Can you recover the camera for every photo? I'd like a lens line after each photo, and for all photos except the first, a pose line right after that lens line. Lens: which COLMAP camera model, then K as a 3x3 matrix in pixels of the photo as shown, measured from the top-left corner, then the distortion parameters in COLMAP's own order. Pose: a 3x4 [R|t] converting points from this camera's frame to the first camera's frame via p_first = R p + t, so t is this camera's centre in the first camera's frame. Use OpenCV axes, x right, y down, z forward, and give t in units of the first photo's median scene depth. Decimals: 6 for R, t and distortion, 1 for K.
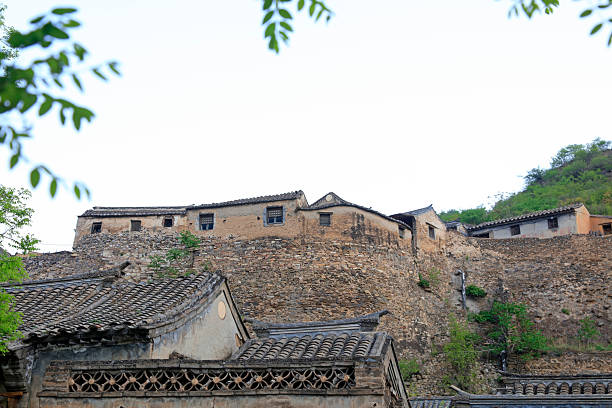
lens RADIAL K [[907.7, 0, 302.6], [0, 907.7, 206.6], [0, 0, 1]] dist [0.184554, 0.000000]
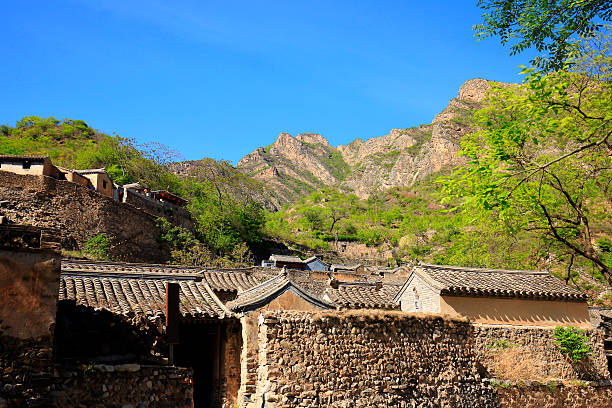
lens RADIAL K [[580.2, 0, 305.7], [0, 580.2, 210.2], [0, 0, 1]] dist [0.041205, 0.000000]
pose [[0.706167, 0.159315, 0.689889, -0.056266], [-0.205800, 0.978474, -0.015301, 0.012670], [-0.677476, -0.131175, 0.723754, 0.009617]]
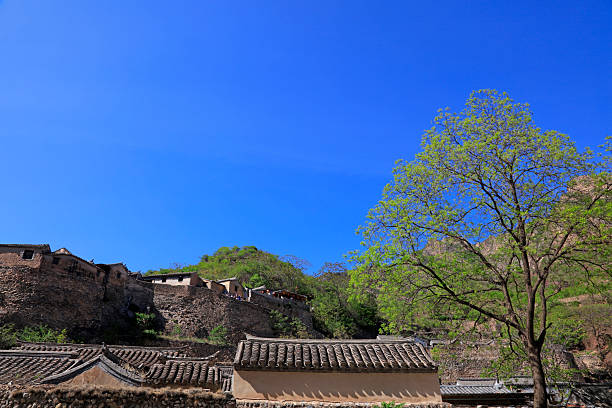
lens RADIAL K [[428.5, 0, 305.2], [0, 428.5, 208.5], [0, 0, 1]] dist [-0.108123, 0.062216]
pose [[0.908989, 0.186810, 0.372613, 0.158814], [-0.129904, 0.976386, -0.172613, -0.011632], [-0.396060, 0.108499, 0.911792, -0.043083]]
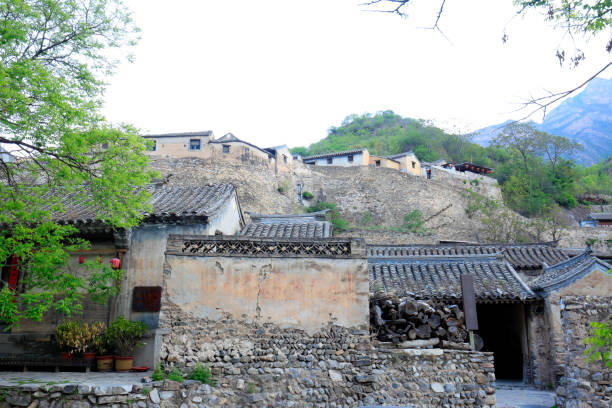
lens RADIAL K [[537.0, 0, 302.0], [0, 537.0, 202.9], [0, 0, 1]] dist [0.026554, 0.006516]
pose [[0.974727, 0.039298, 0.219916, -0.052450], [-0.064110, 0.992206, 0.106849, -0.002001], [-0.214003, -0.118247, 0.969650, 0.000462]]
